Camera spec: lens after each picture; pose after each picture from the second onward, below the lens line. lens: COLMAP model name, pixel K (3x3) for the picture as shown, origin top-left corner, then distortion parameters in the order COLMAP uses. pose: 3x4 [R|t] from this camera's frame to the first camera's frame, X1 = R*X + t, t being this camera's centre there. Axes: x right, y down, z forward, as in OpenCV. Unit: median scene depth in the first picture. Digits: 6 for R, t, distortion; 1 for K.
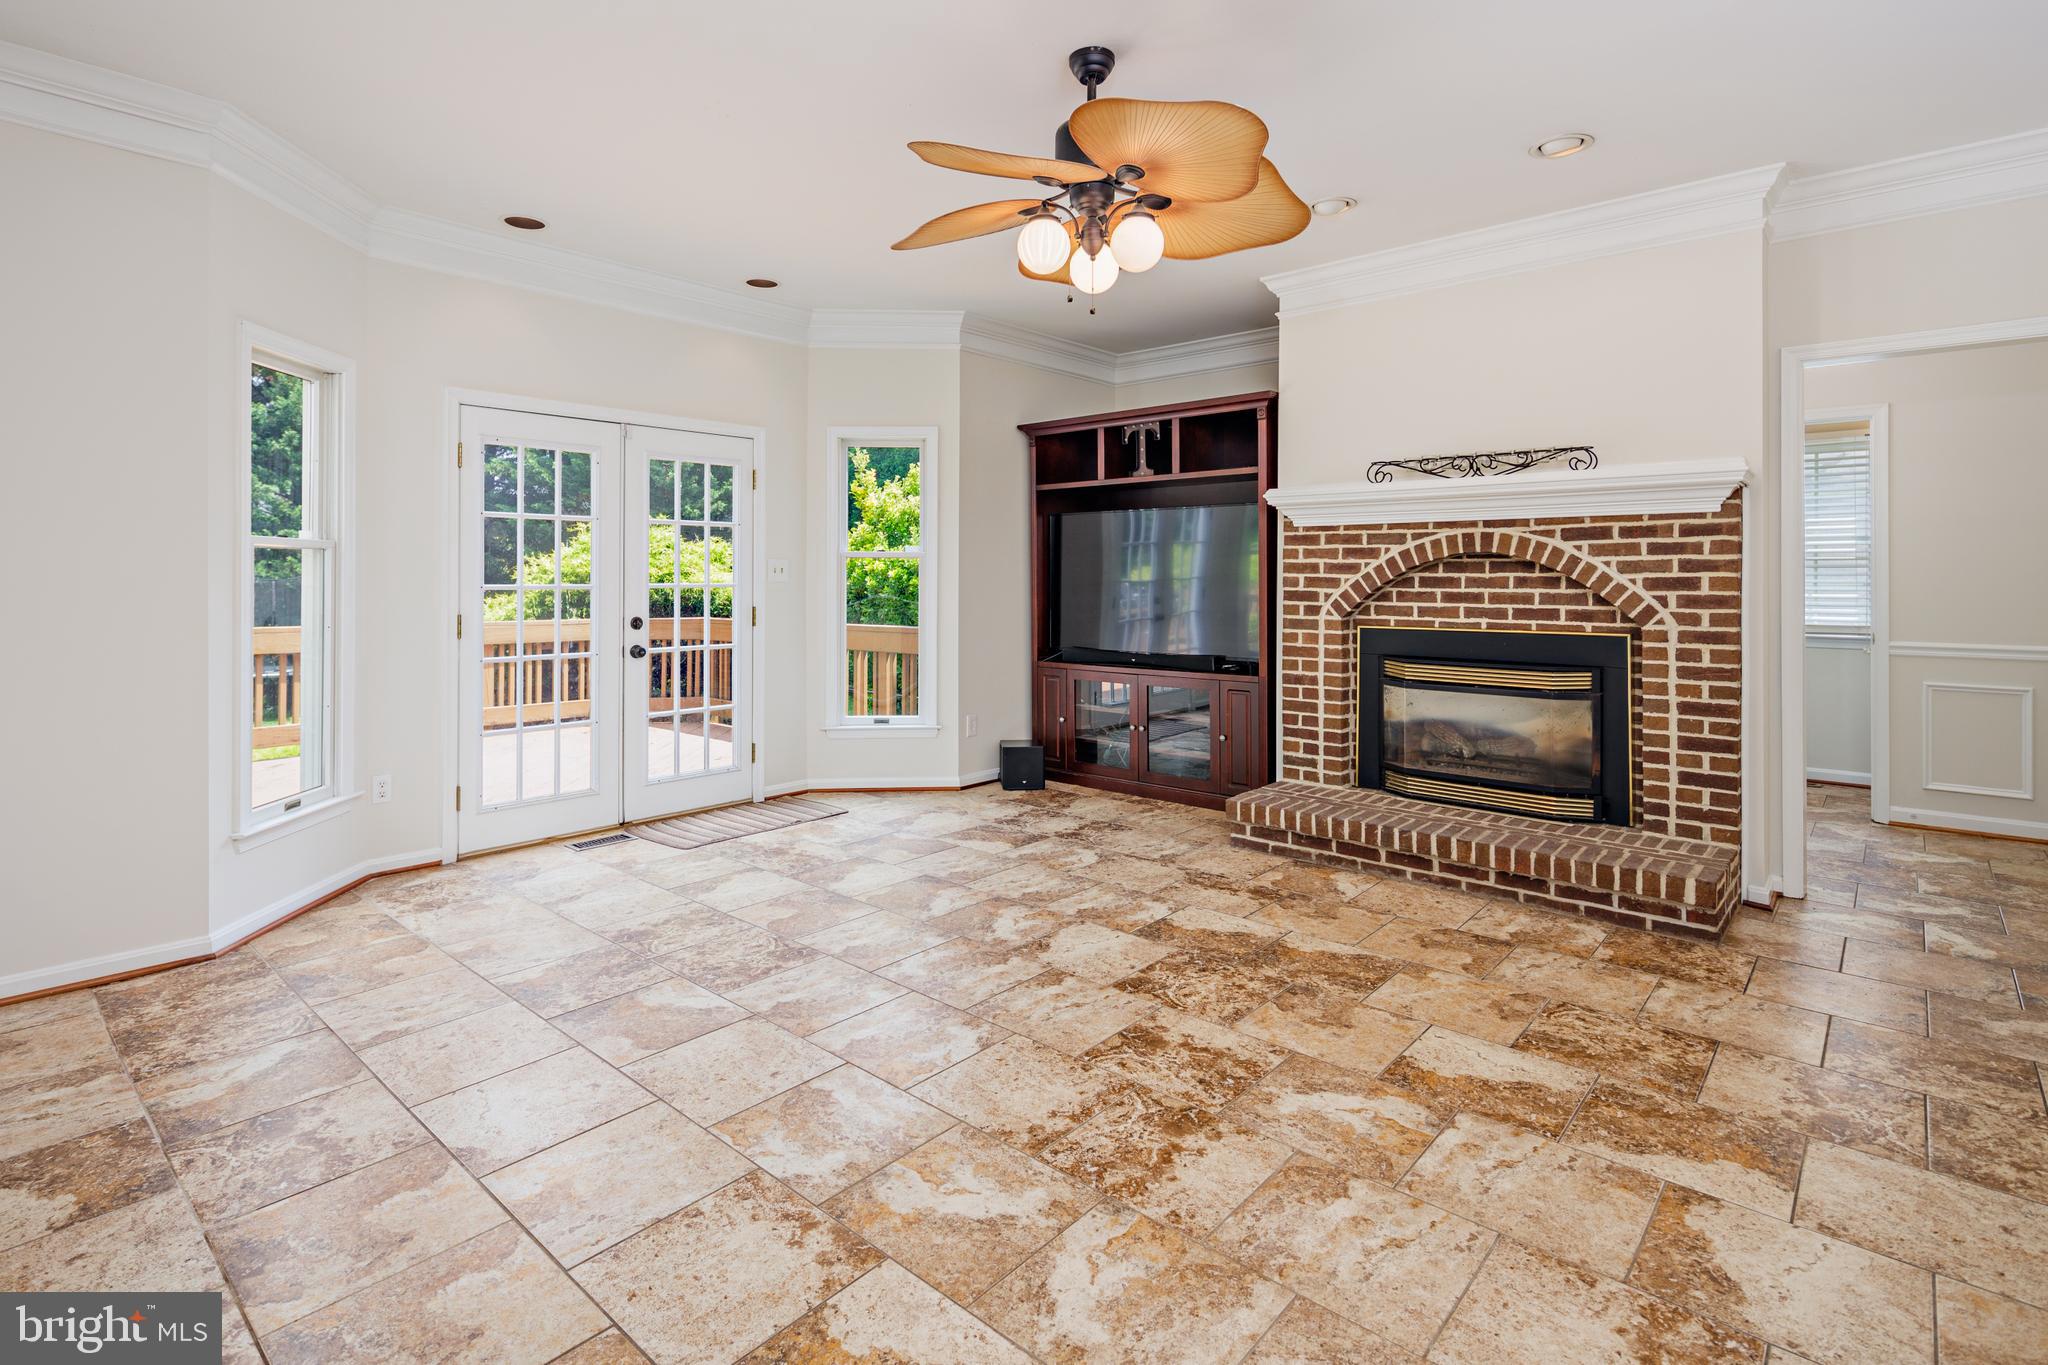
lens RADIAL K [[994.7, 0, 1009.9], [0, 994.7, 575.5], [0, 0, 1]] dist [0.007194, -0.006088]
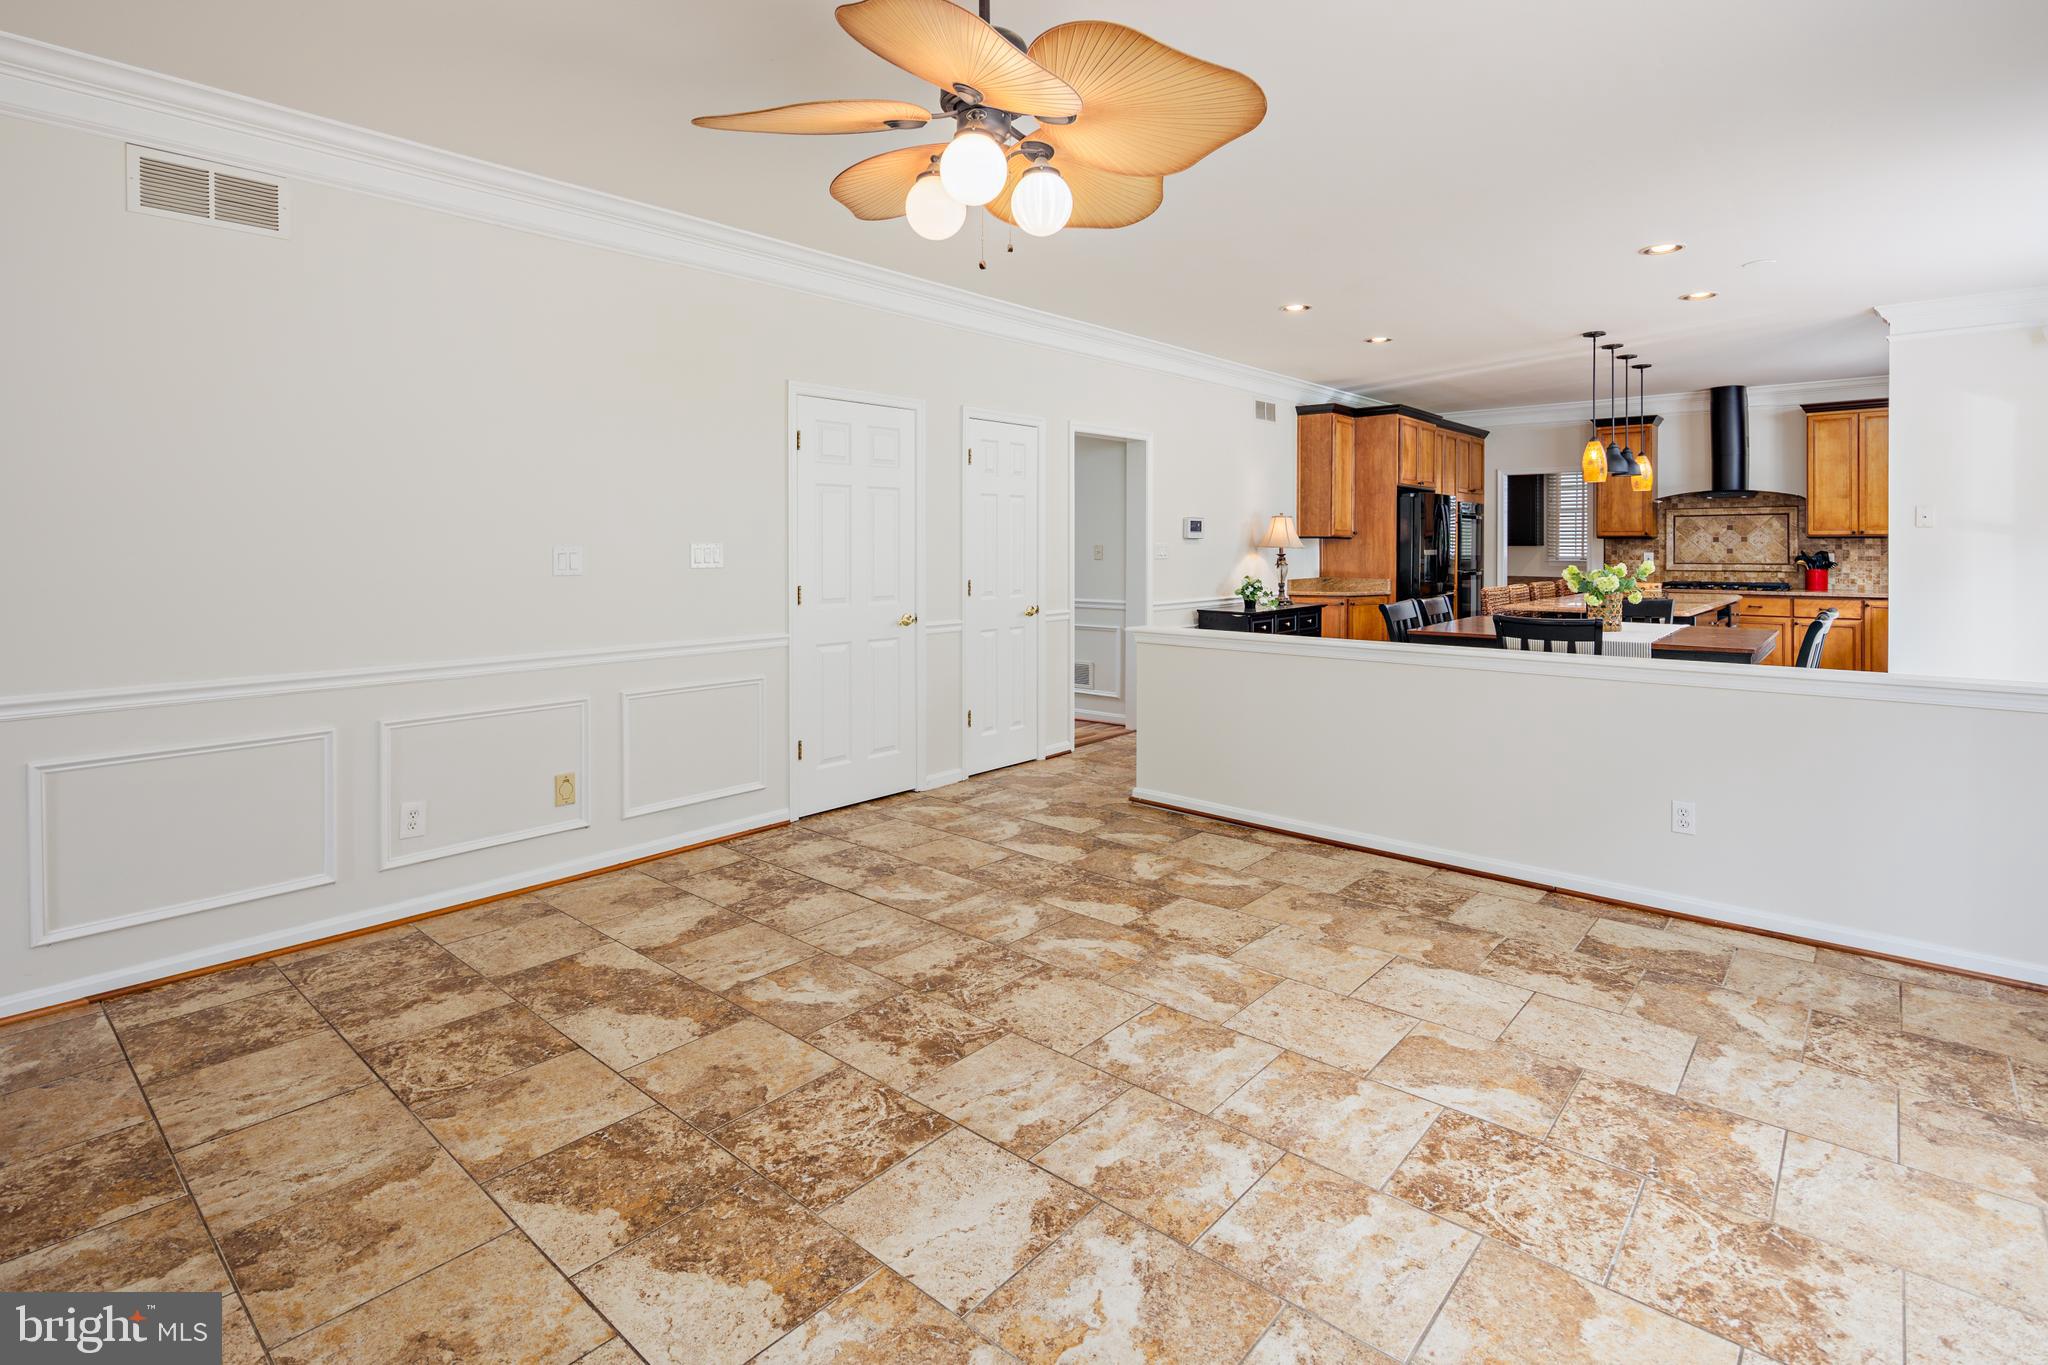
lens RADIAL K [[994.7, 0, 1010.7], [0, 994.7, 549.7], [0, 0, 1]] dist [0.007194, -0.006088]
pose [[-0.999985, -0.000451, -0.005487, 0.047979], [-0.000488, 0.999977, 0.006698, -0.026737], [0.005484, 0.006700, -0.999963, 1.363429]]
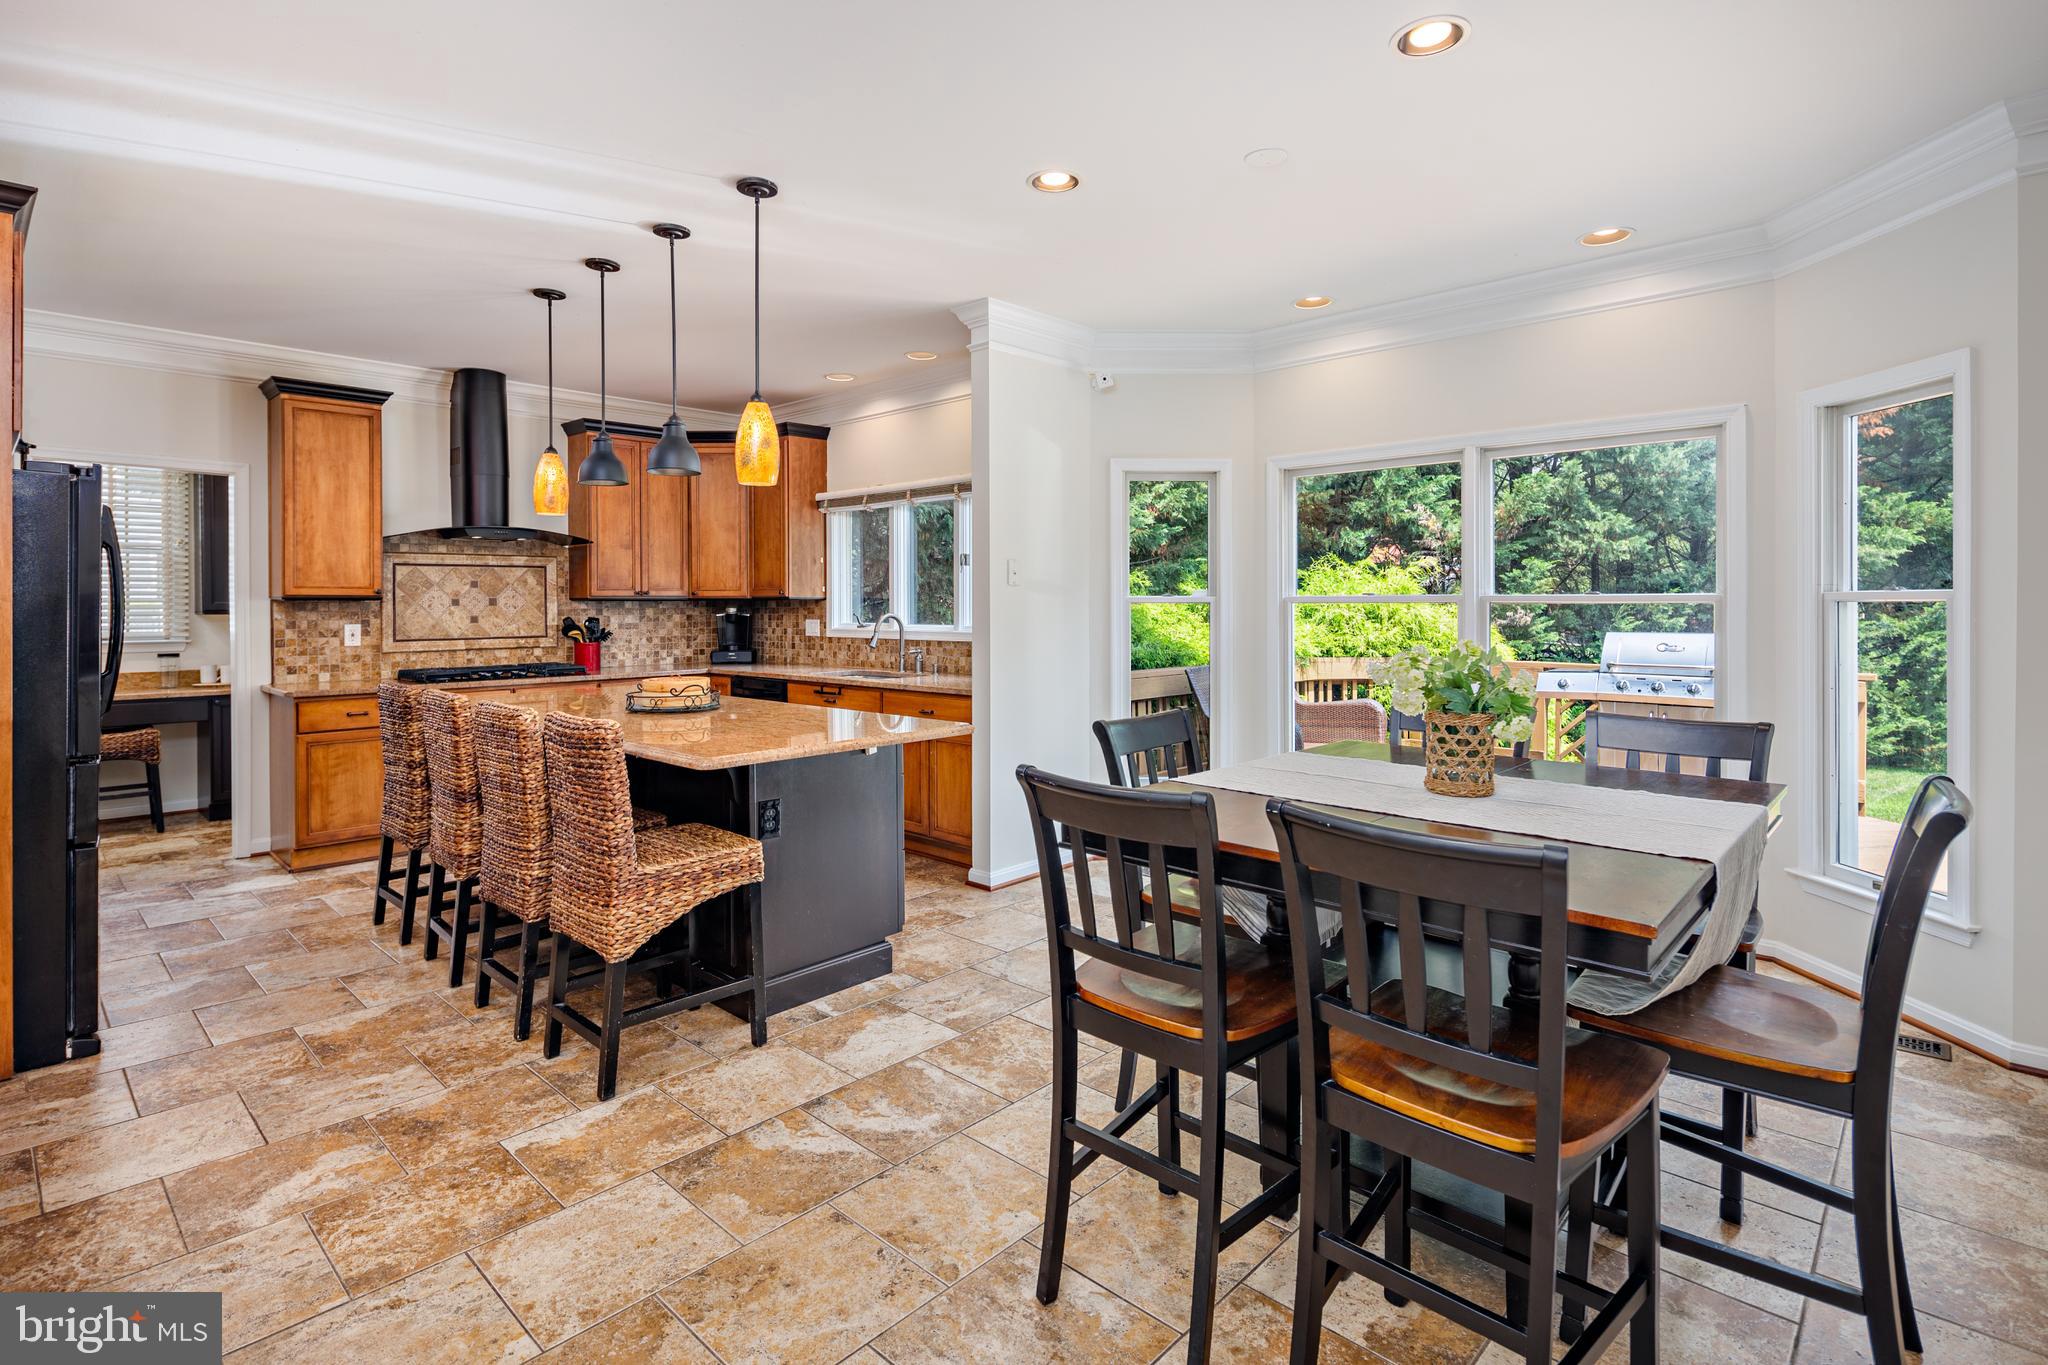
lens RADIAL K [[994.7, 0, 1019.2], [0, 994.7, 609.6], [0, 0, 1]] dist [0.007194, -0.006088]
pose [[-0.024159, 0.003743, -0.999701, -0.116045], [0.003640, 0.999987, 0.003656, -0.026768], [0.999702, -0.003550, -0.024172, -0.106479]]
